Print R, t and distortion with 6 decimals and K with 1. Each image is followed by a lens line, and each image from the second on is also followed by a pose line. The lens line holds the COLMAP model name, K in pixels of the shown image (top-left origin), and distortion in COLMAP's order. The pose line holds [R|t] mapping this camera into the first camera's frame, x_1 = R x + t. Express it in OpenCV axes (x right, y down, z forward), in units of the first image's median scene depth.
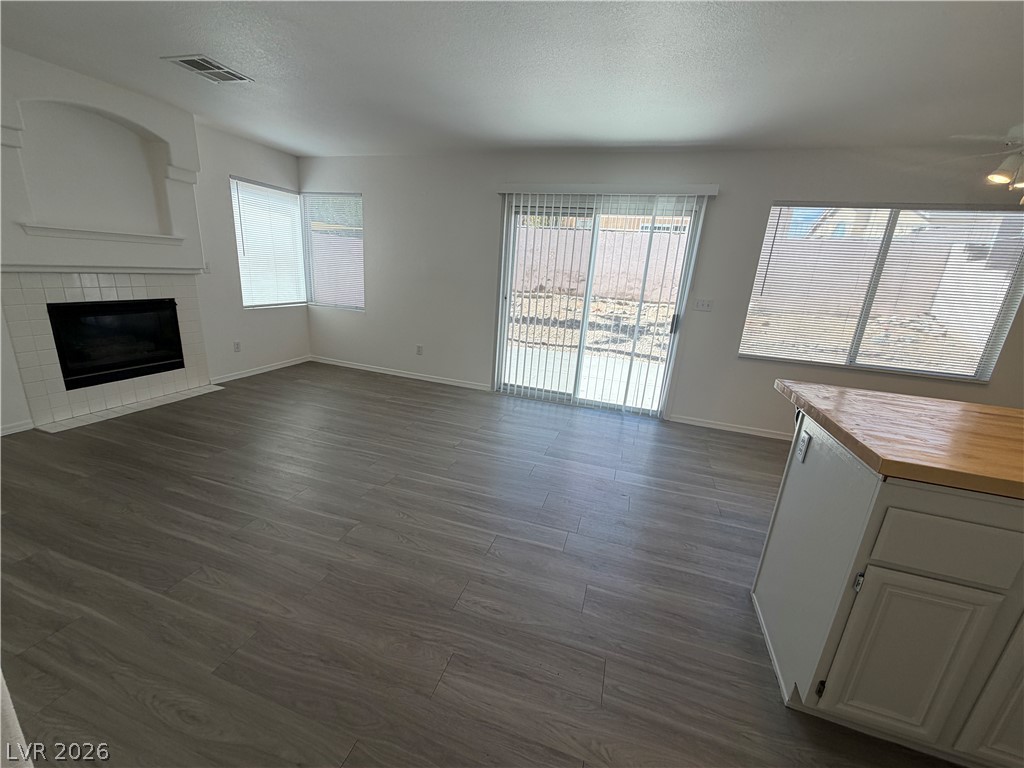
lens RADIAL K [[407.7, 0, 507.3], [0, 407.7, 383.5], [0, 0, 1]] dist [-0.000508, 0.000644]
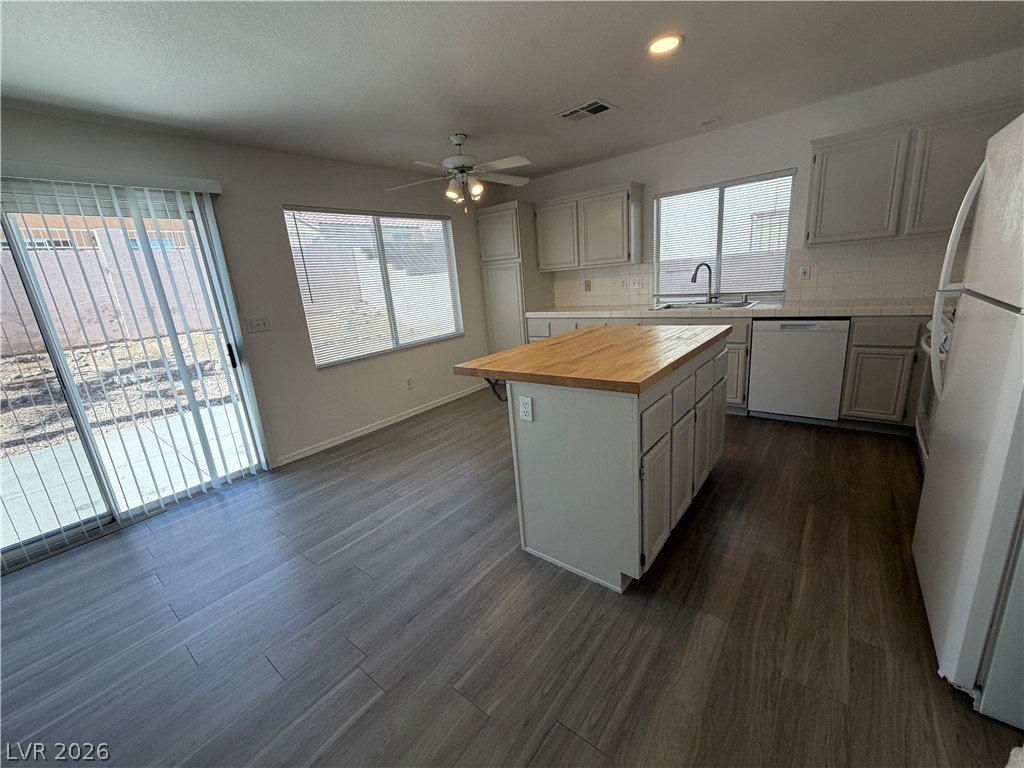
lens RADIAL K [[407.7, 0, 508.5], [0, 407.7, 385.4], [0, 0, 1]] dist [-0.000508, 0.000644]
pose [[0.344400, -0.334869, 0.877070, -0.114461], [0.356948, 0.910770, 0.207572, -0.065476], [-0.868318, 0.241580, 0.433200, 0.206072]]
